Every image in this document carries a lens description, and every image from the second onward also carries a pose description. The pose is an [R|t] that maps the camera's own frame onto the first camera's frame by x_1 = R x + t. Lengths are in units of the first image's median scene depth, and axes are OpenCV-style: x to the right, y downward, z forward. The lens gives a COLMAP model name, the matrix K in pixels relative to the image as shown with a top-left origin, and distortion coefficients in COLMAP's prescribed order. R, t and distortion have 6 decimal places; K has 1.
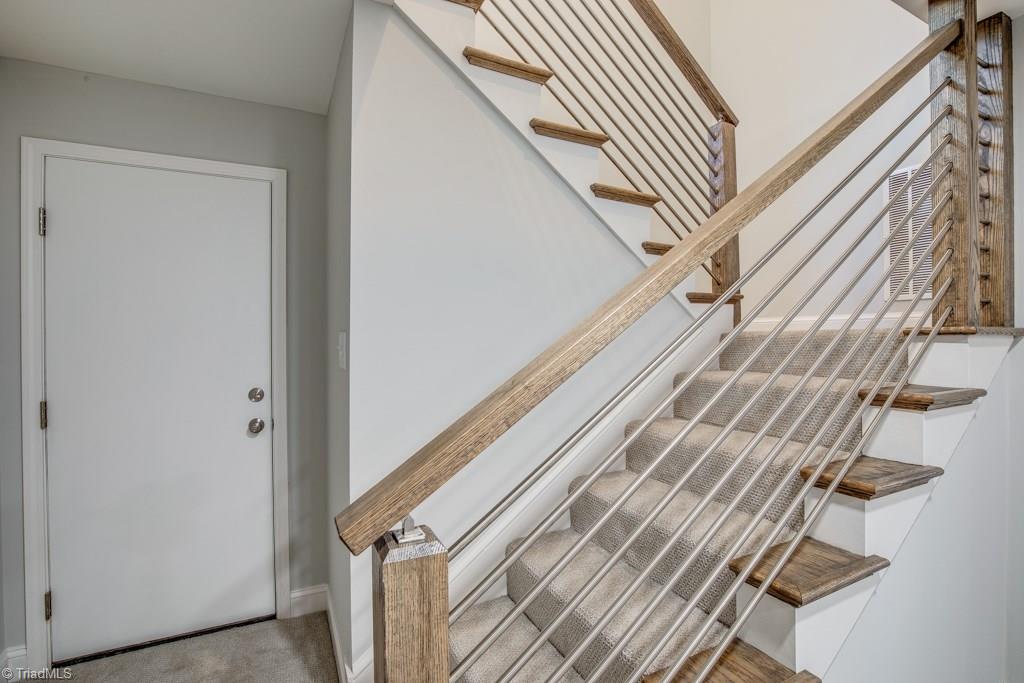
lens RADIAL K [[481.0, 0, 512.0], [0, 481.0, 341.5], [0, 0, 1]] dist [-0.004335, -0.000696]
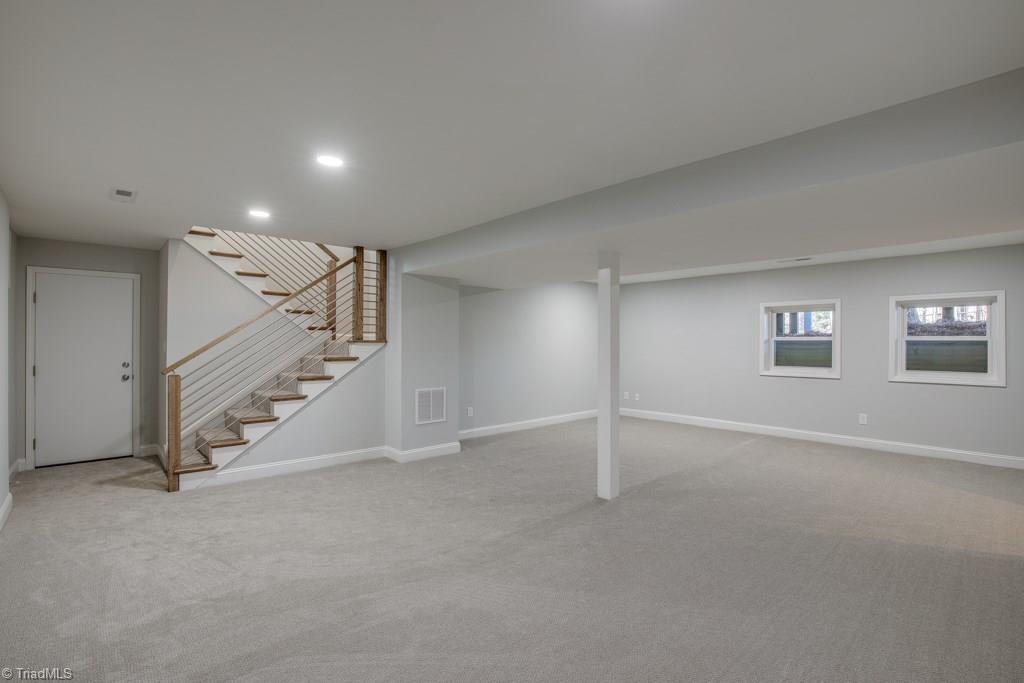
lens RADIAL K [[481.0, 0, 512.0], [0, 481.0, 341.5], [0, 0, 1]] dist [-0.004335, -0.000696]
pose [[0.967008, 0.005668, 0.254682, 0.780499], [-0.001417, 0.999857, -0.016872, 0.027305], [-0.254741, 0.015954, 0.966878, -1.937871]]
